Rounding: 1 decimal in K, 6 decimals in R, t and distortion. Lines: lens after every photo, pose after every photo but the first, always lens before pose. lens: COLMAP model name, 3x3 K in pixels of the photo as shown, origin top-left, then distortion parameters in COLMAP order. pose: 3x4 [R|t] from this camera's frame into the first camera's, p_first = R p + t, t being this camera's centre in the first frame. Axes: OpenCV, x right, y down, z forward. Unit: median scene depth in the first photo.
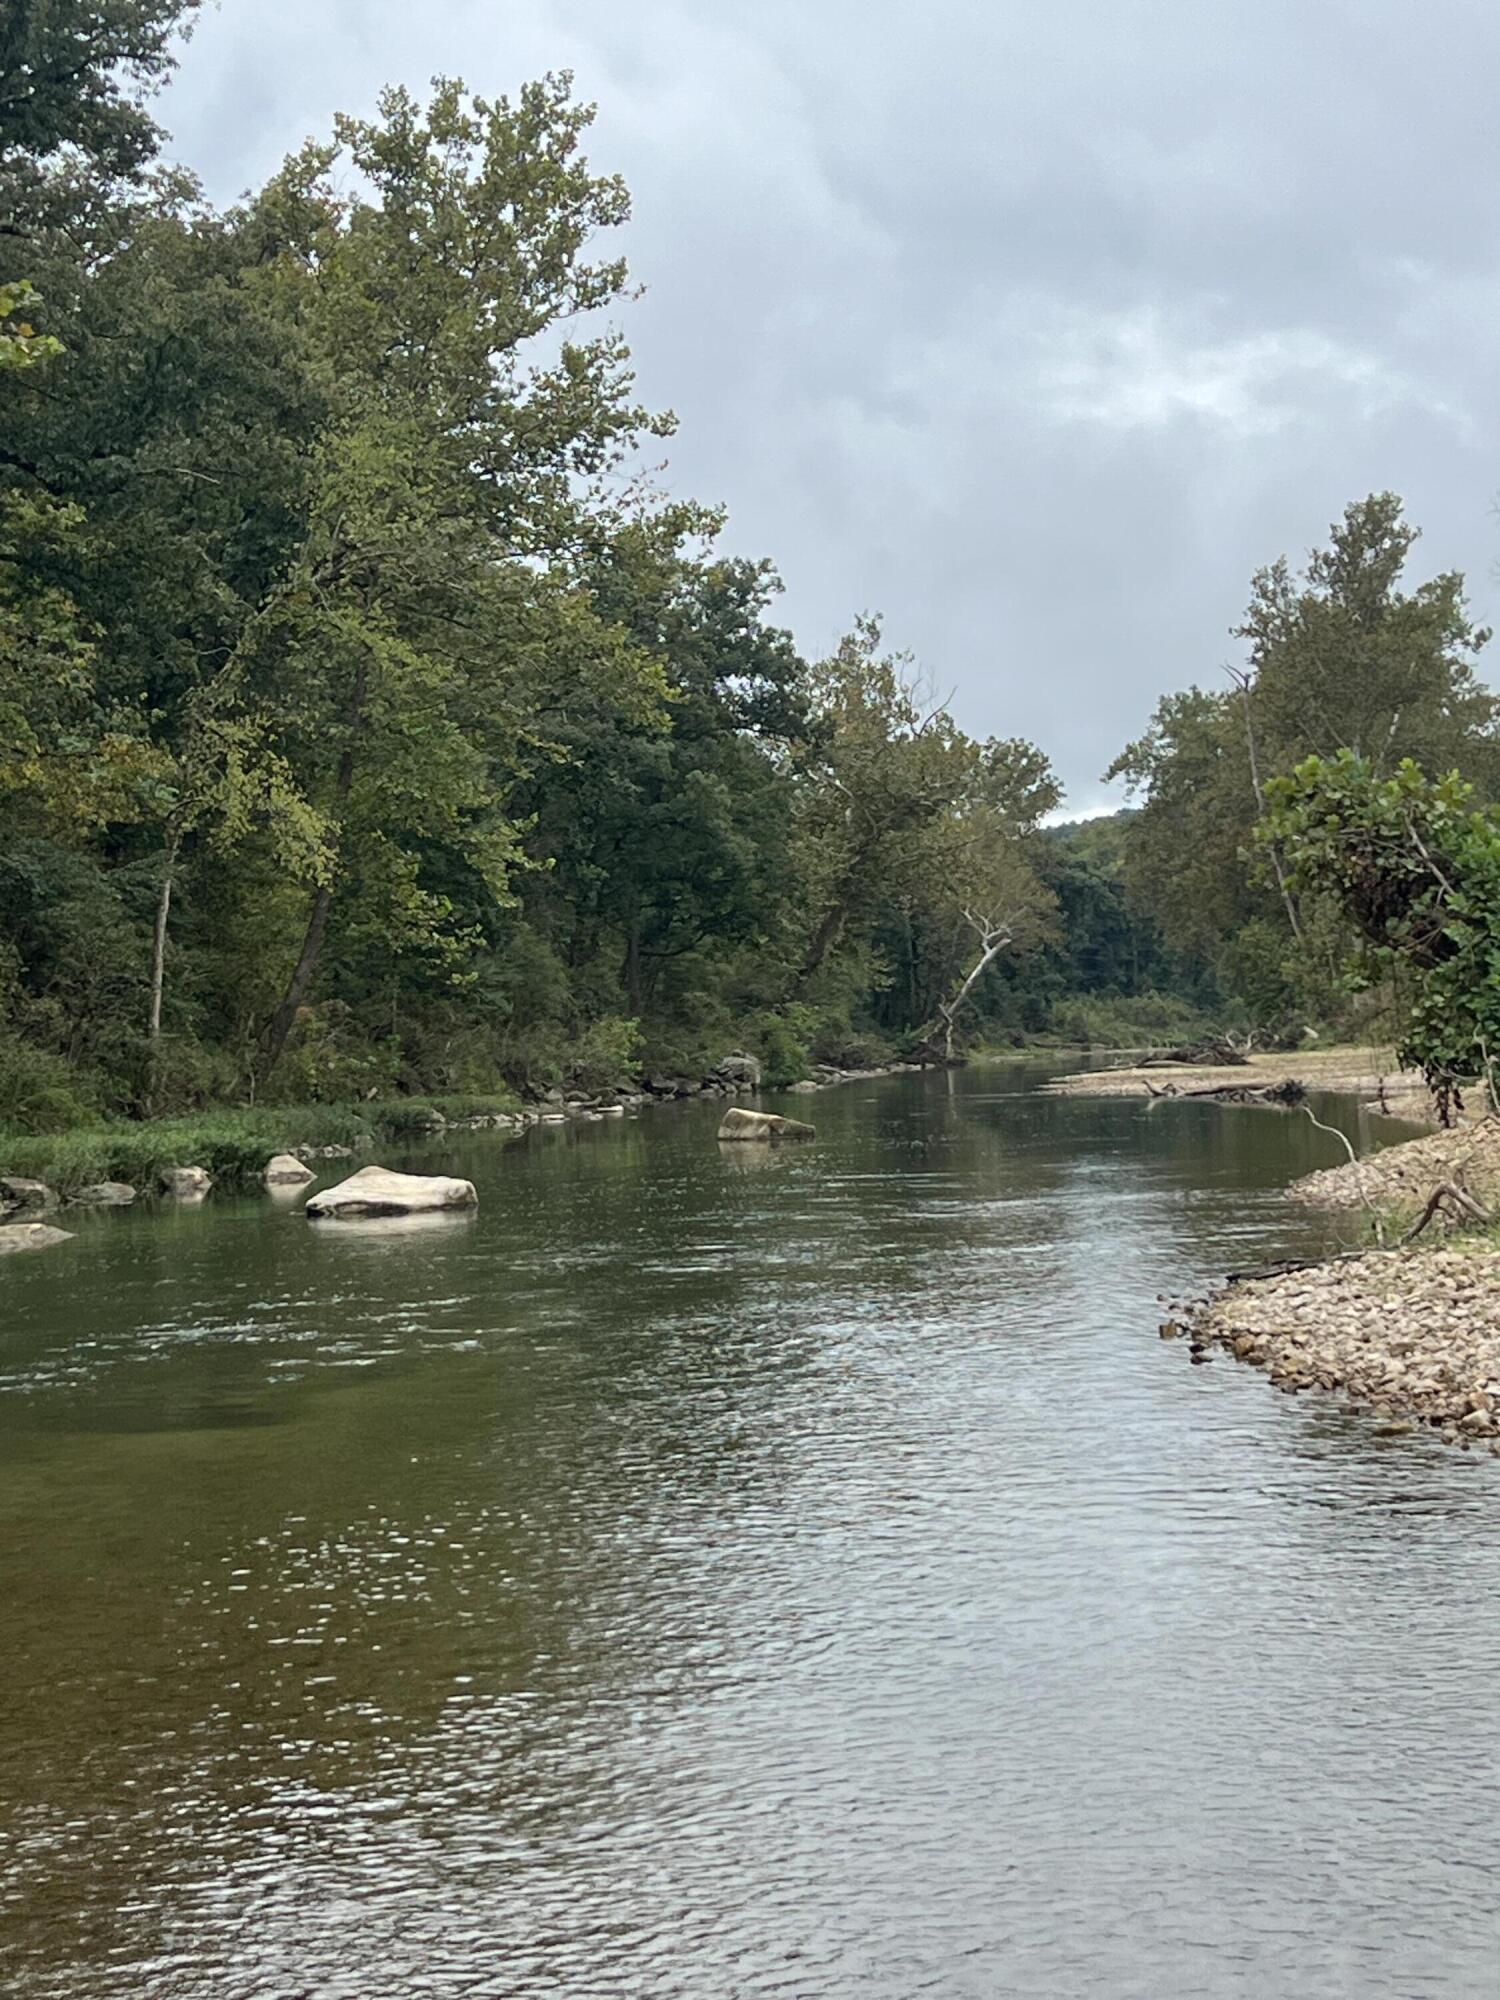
lens RADIAL K [[3785.7, 0, 750.0], [0, 3785.7, 1000.0], [0, 0, 1]] dist [0.016989, 7.152754]
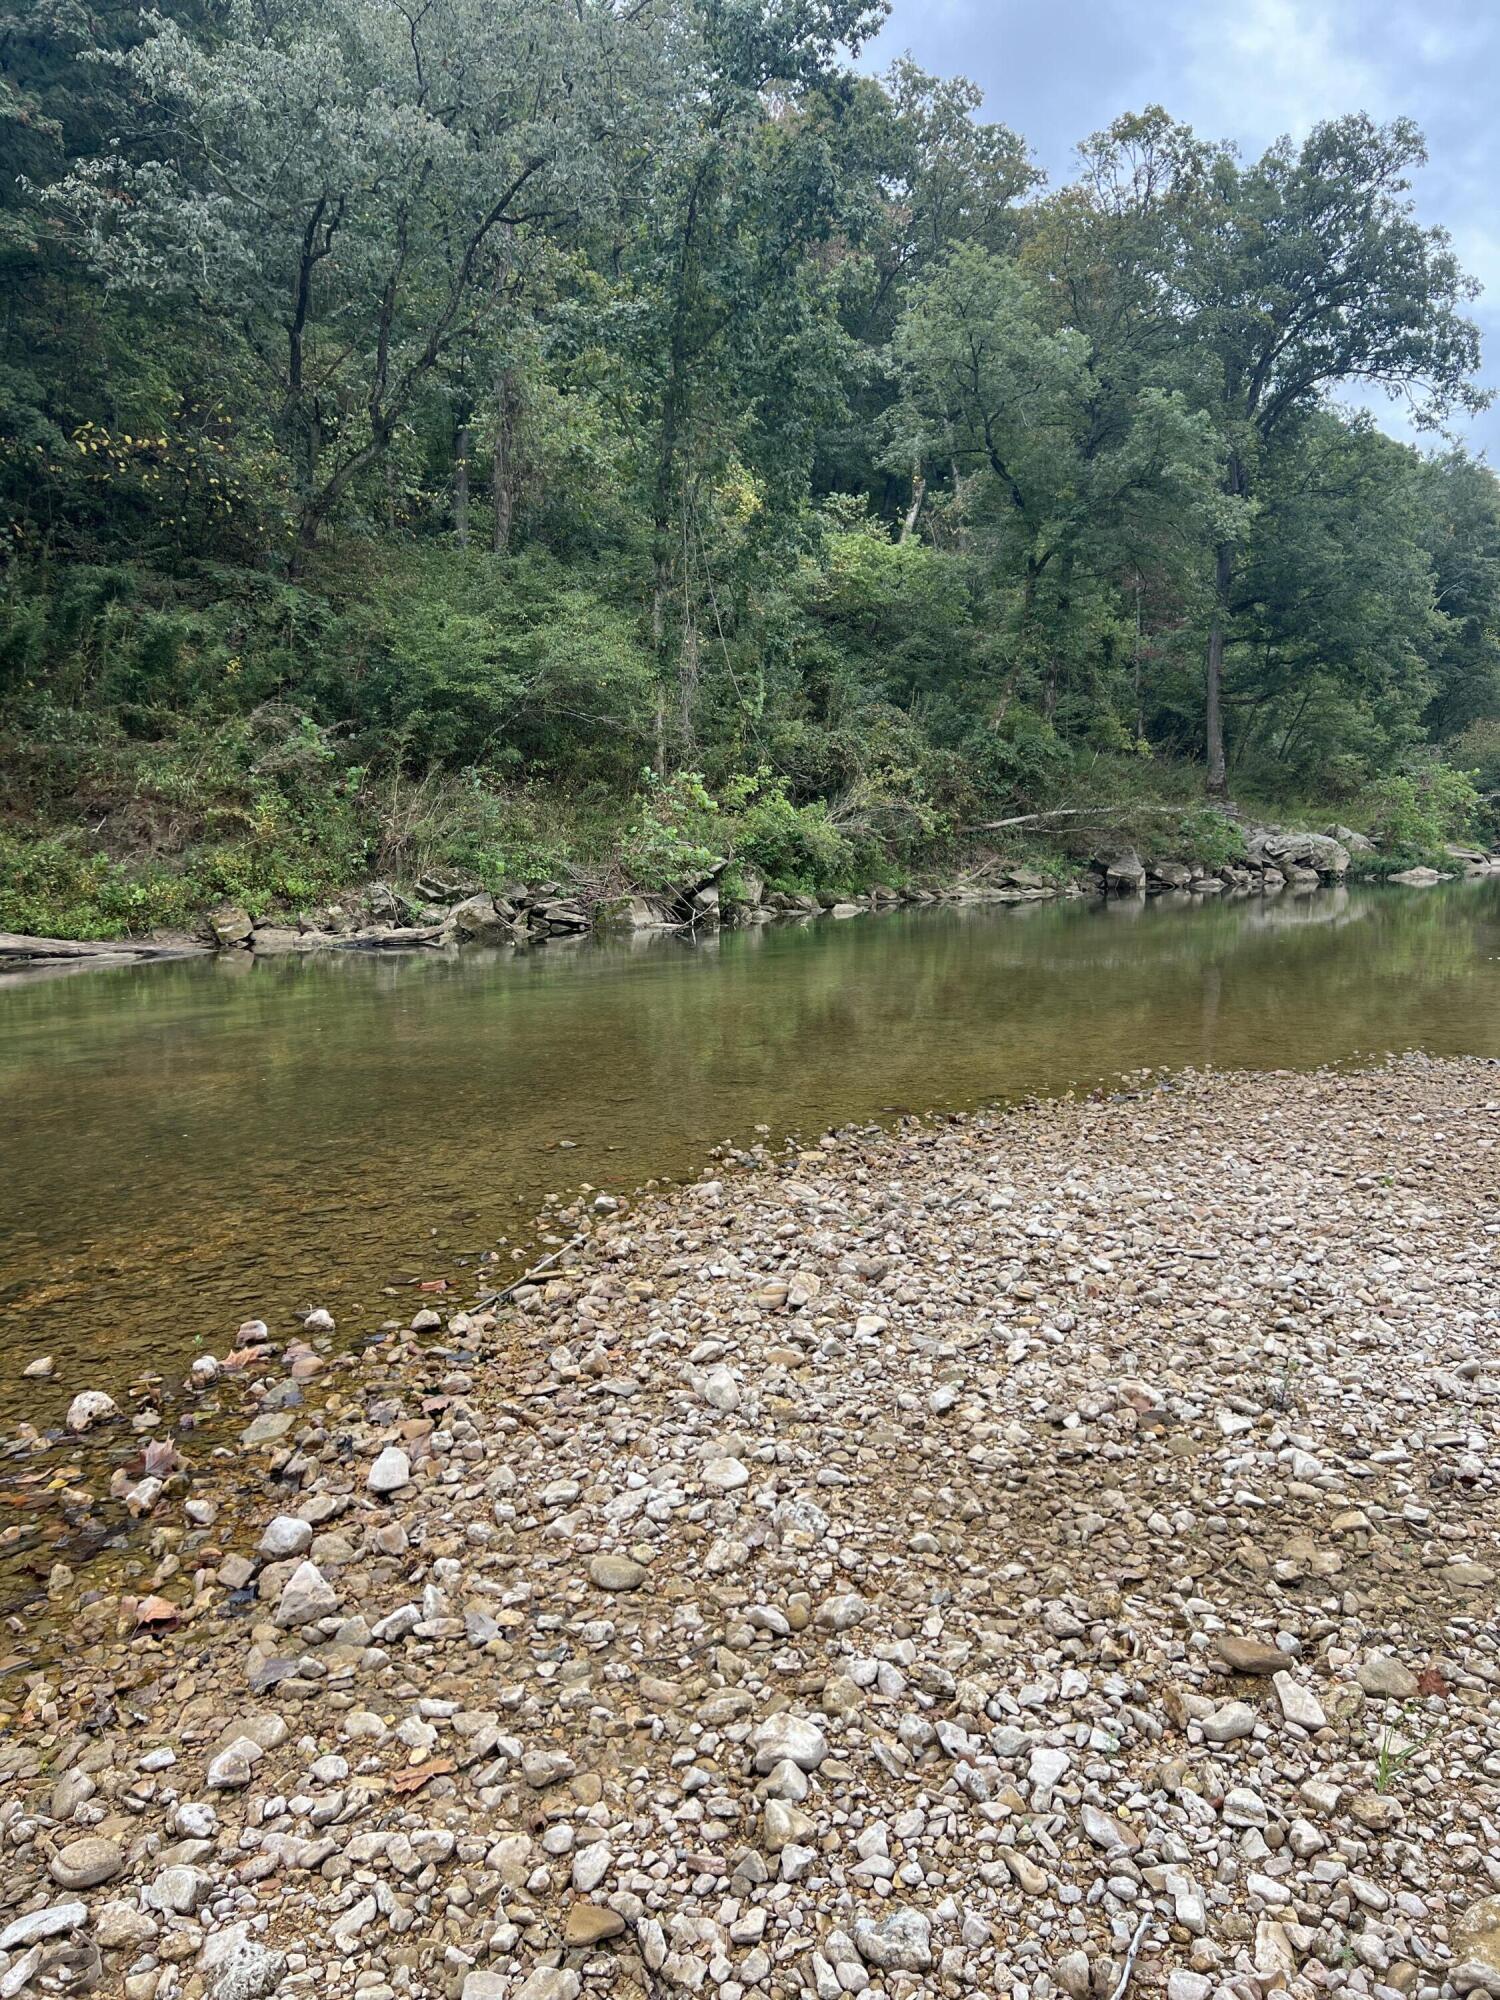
lens RADIAL K [[1487.7, 0, 723.4], [0, 1487.7, 1011.8], [0, 0, 1]] dist [0.000385, -0.001577]
pose [[0.805276, 0.090072, -0.586019, 0.056613], [-0.004344, 0.989263, 0.146082, 0.005178], [0.592885, -0.115091, 0.797021, 0.490140]]
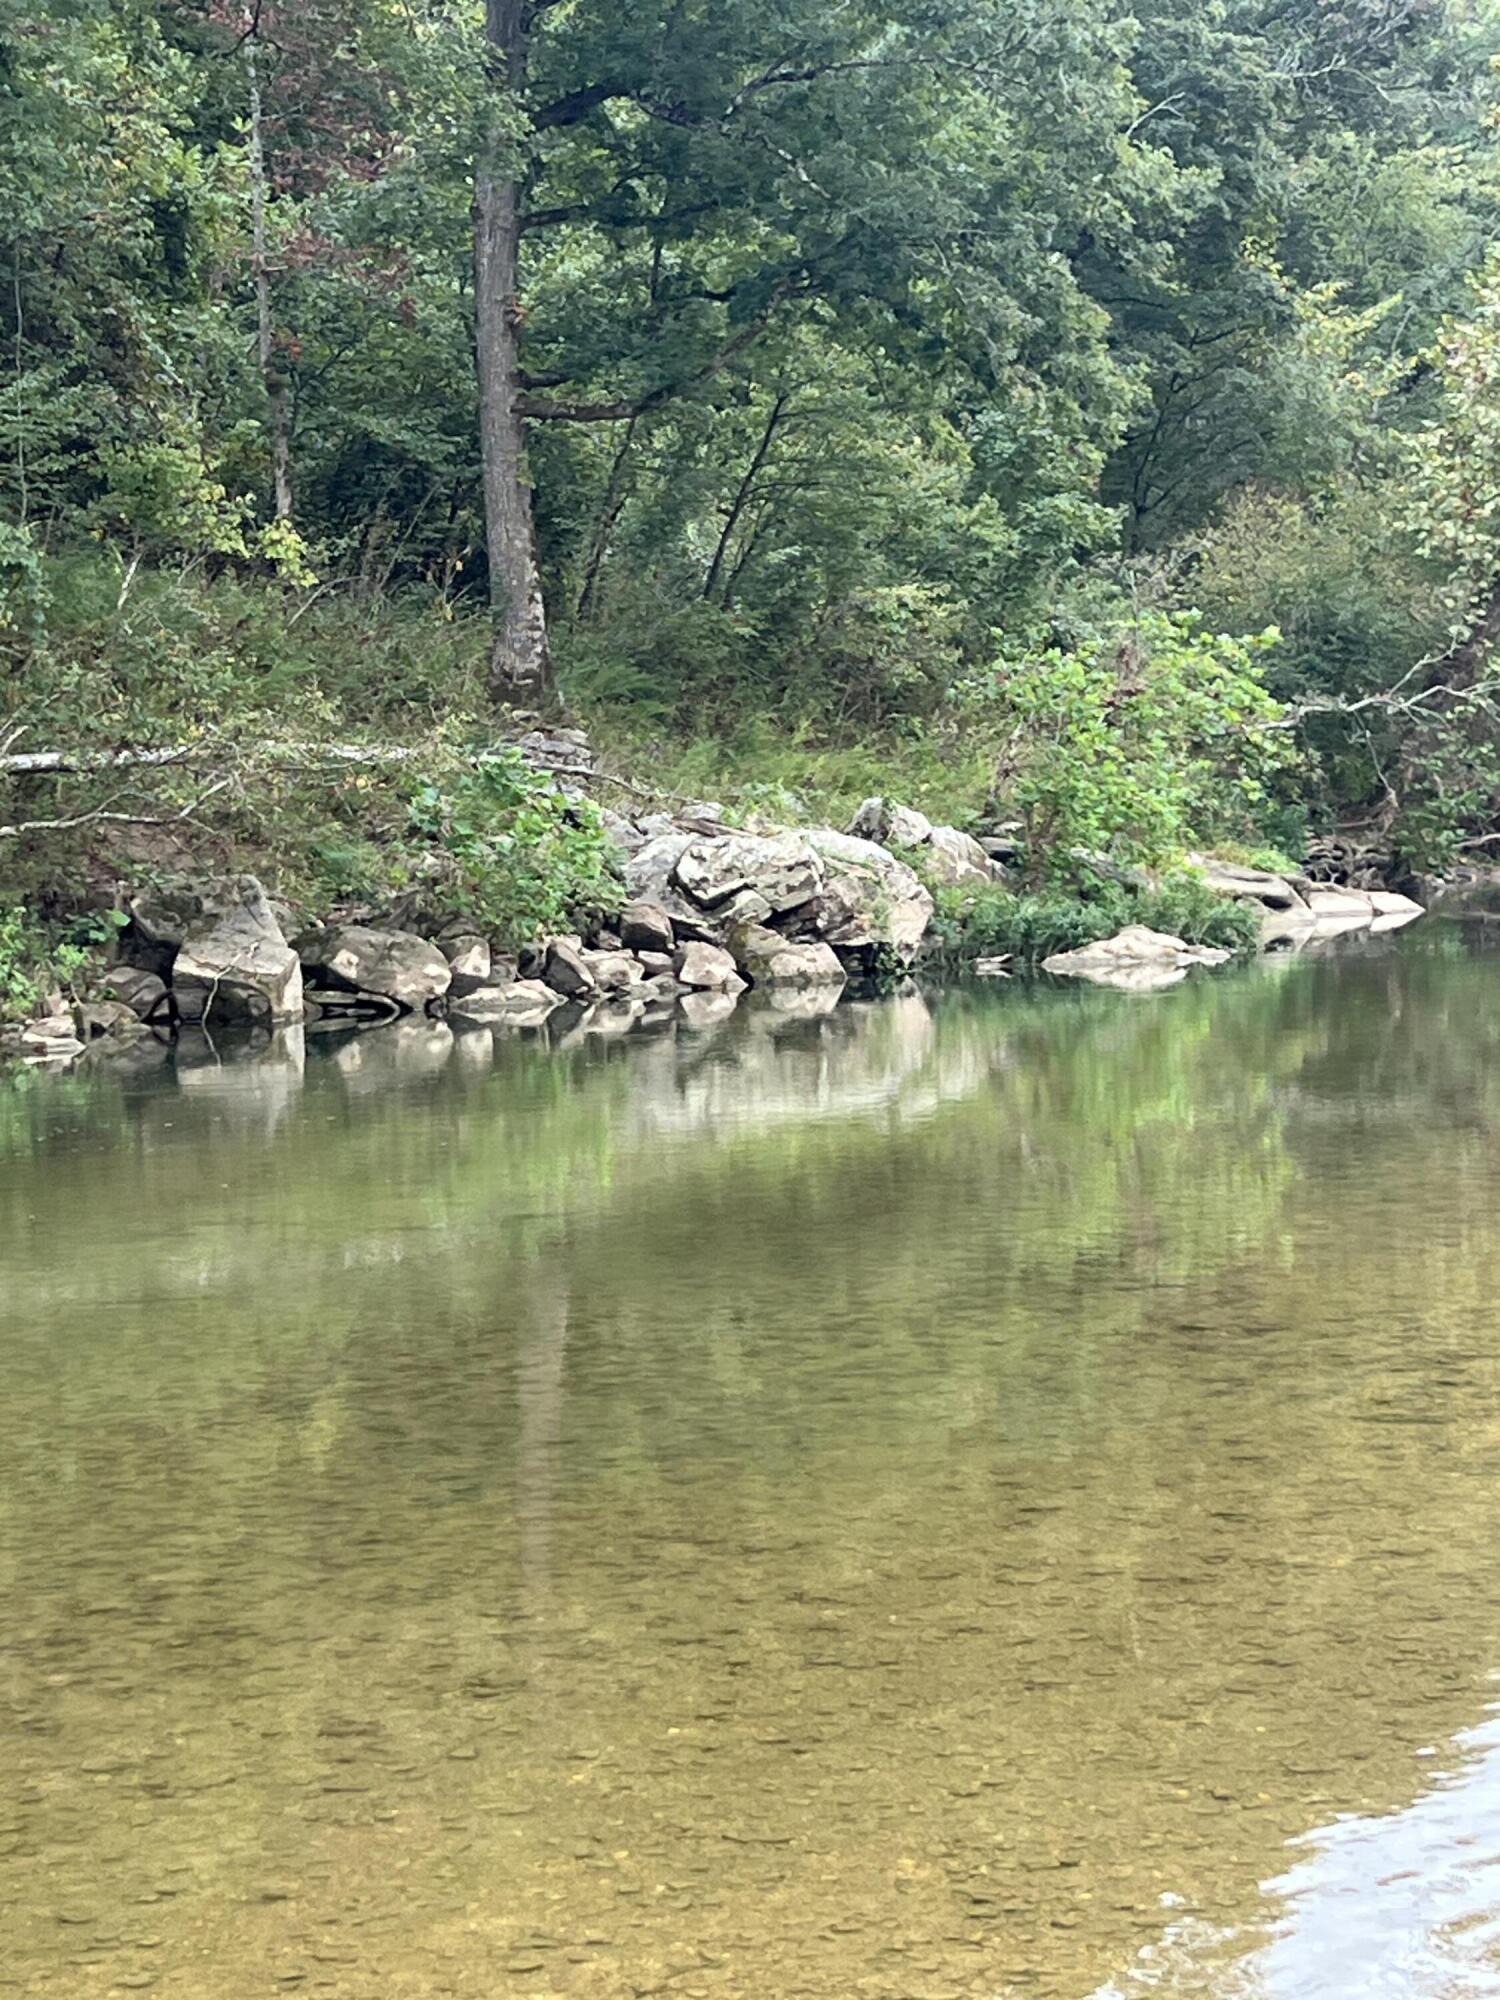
lens RADIAL K [[4464.4, 0, 750.0], [0, 4464.4, 1000.0], [0, 0, 1]] dist [0.375927, -2.177290]
pose [[0.962961, 0.021710, -0.268766, 0.048800], [-0.004673, 0.997947, 0.063868, 0.005518], [0.269601, -0.060246, 0.961086, 0.517923]]
